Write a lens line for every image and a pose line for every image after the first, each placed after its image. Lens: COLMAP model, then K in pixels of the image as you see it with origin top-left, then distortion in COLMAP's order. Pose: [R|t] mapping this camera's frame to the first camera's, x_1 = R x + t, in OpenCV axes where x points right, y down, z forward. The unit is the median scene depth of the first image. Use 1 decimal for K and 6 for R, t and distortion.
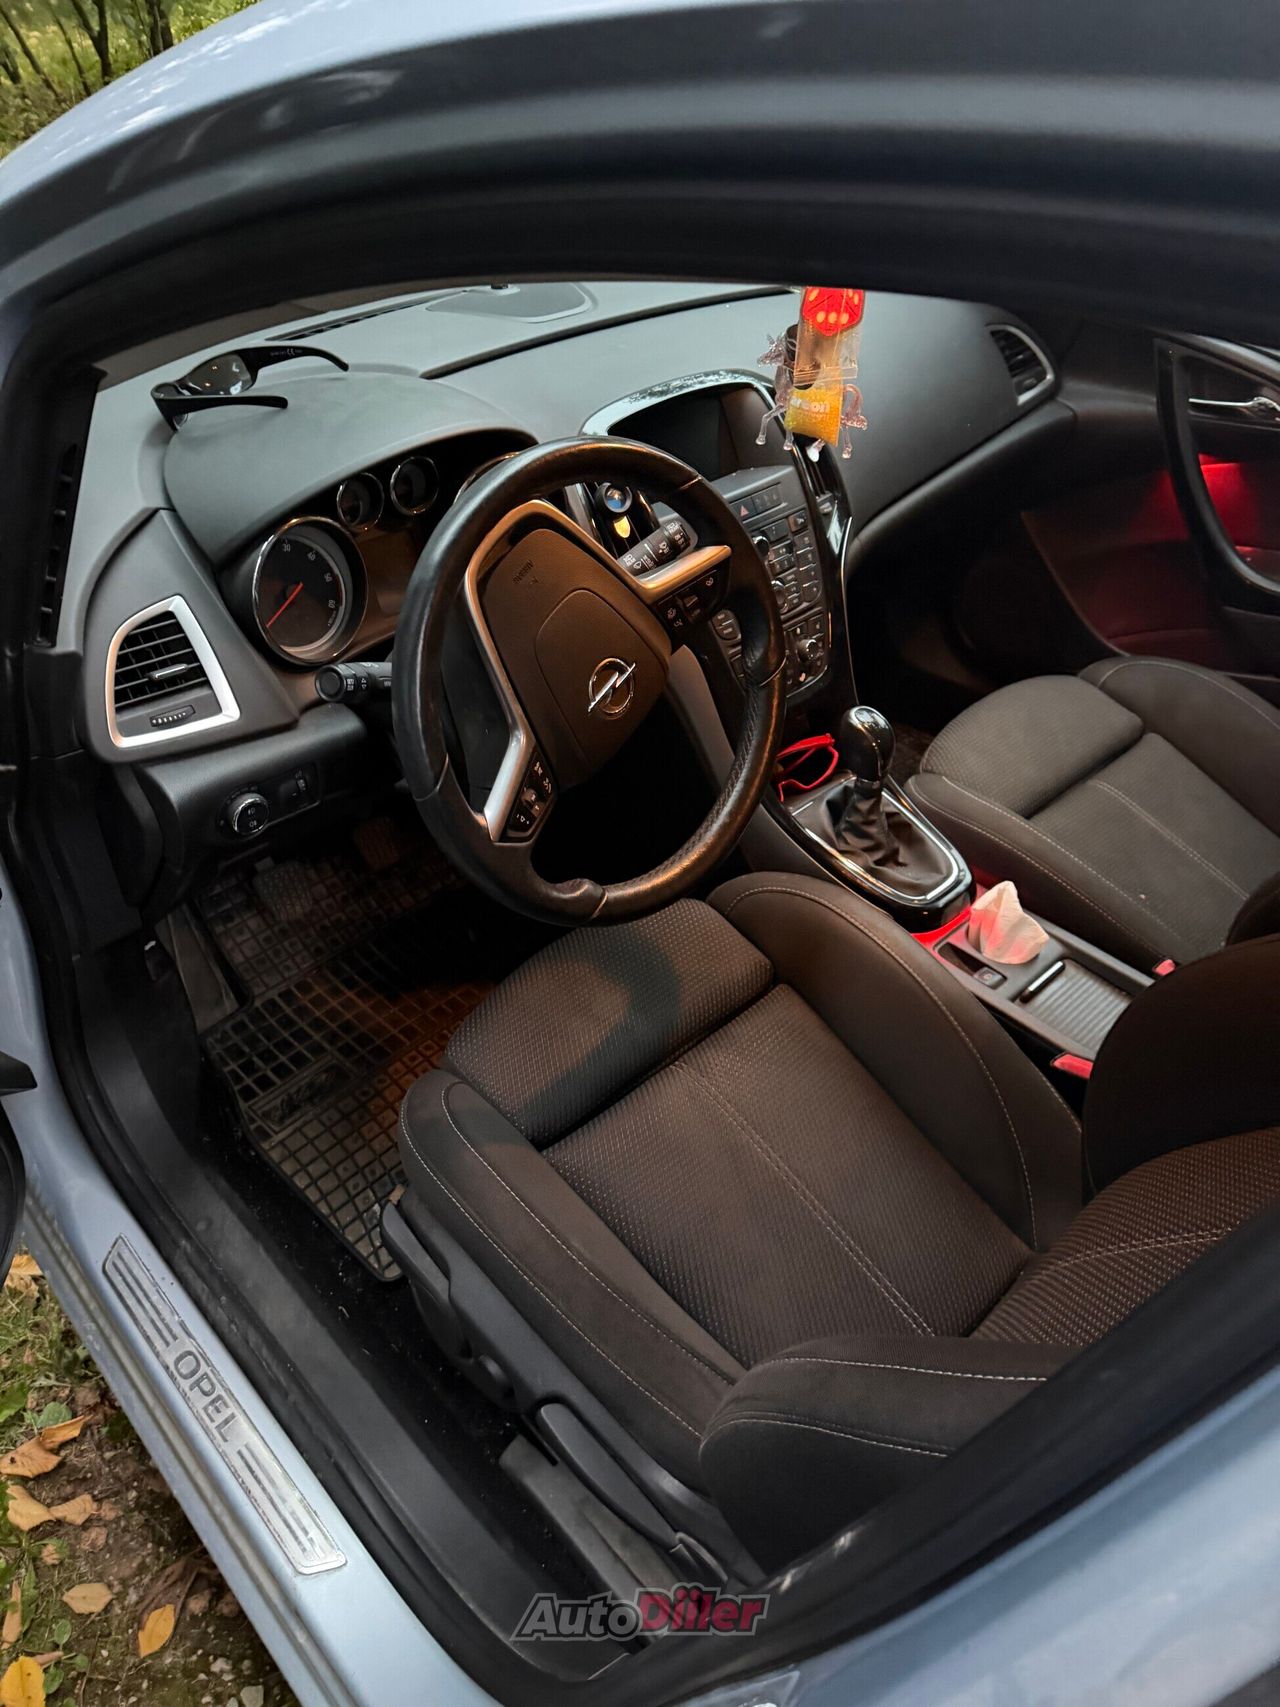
lens RADIAL K [[1235.4, 0, 640.0], [0, 1235.4, 853.5], [0, 0, 1]] dist [0.134994, -0.215015]
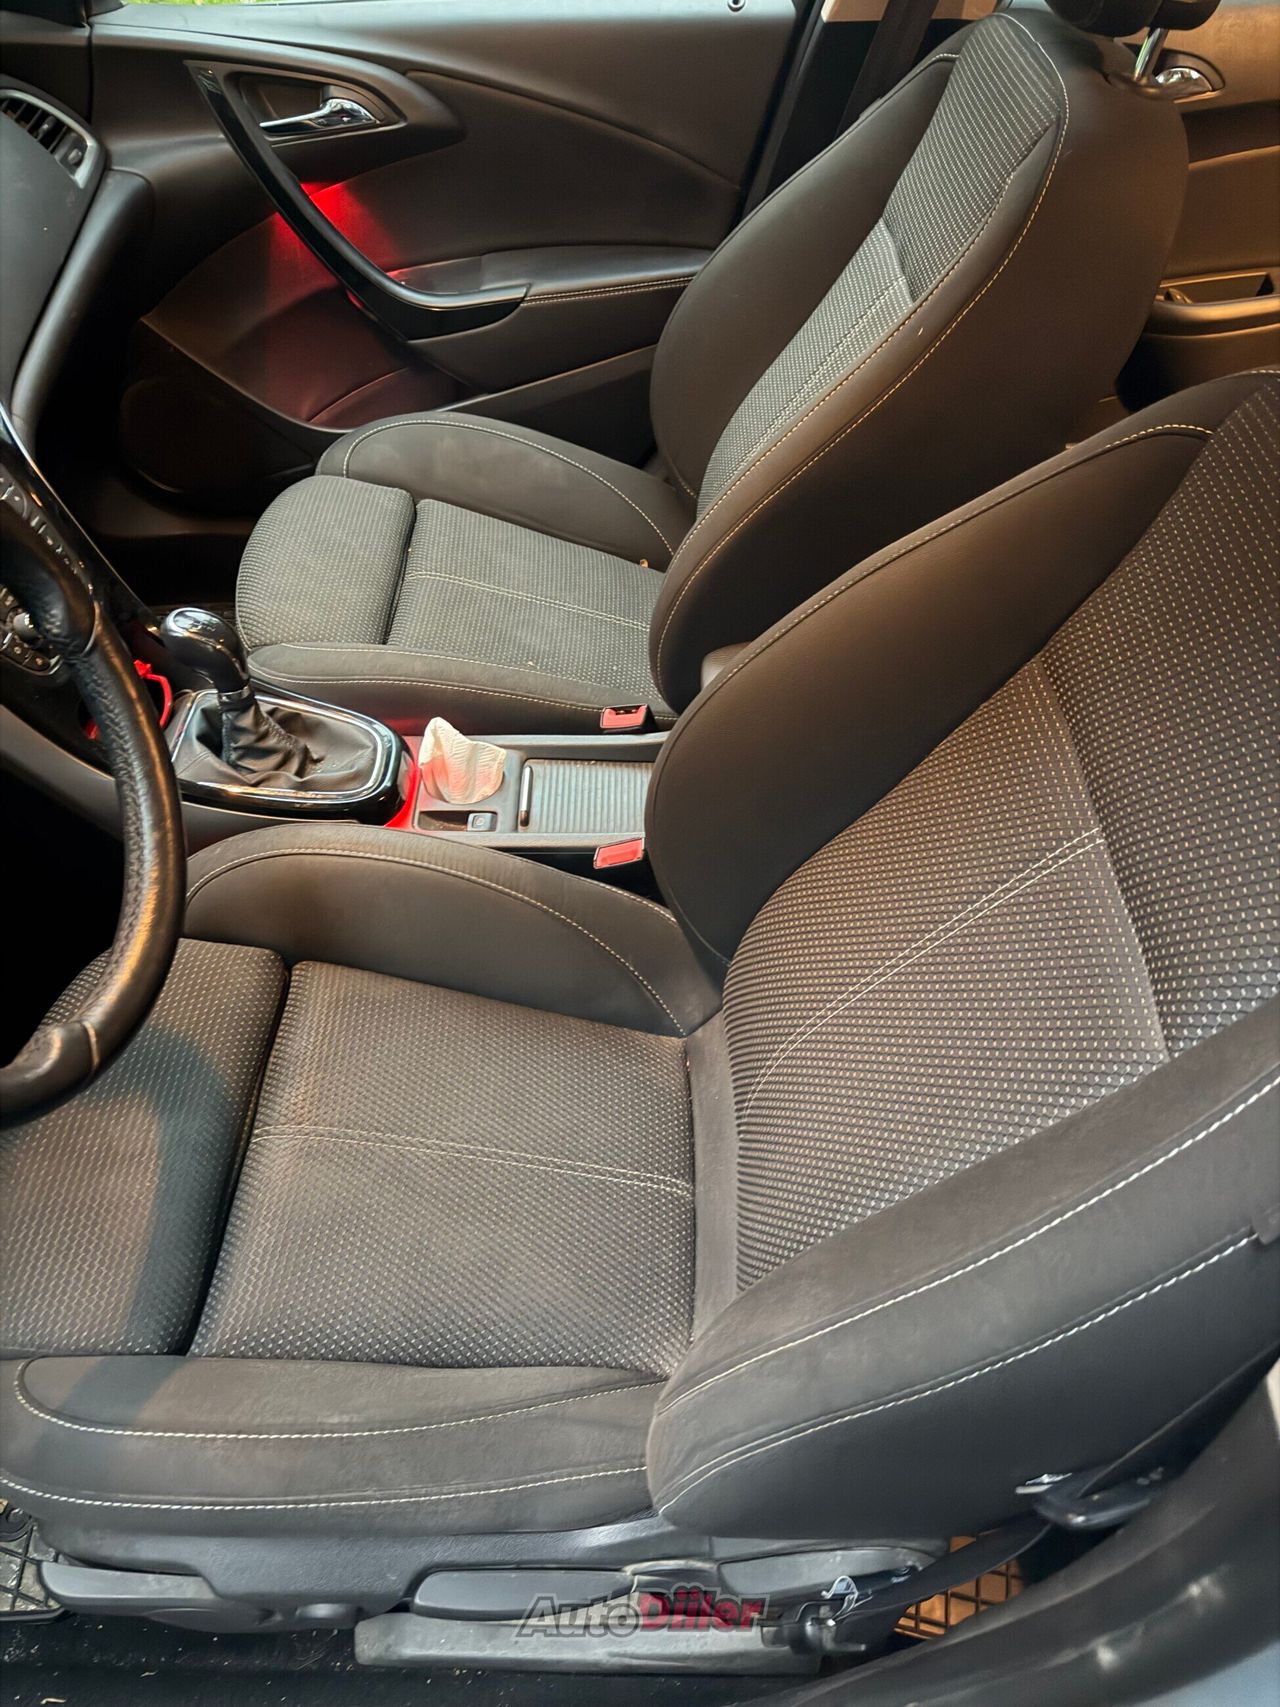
lens RADIAL K [[1217.3, 0, 640.0], [0, 1217.3, 853.5], [0, 0, 1]] dist [0.035779, -0.039806]
pose [[0.688598, -0.542530, 0.481138, -0.071624], [0.457386, 0.839828, 0.292382, -0.081618], [-0.562699, 0.018732, 0.826450, 0.204772]]
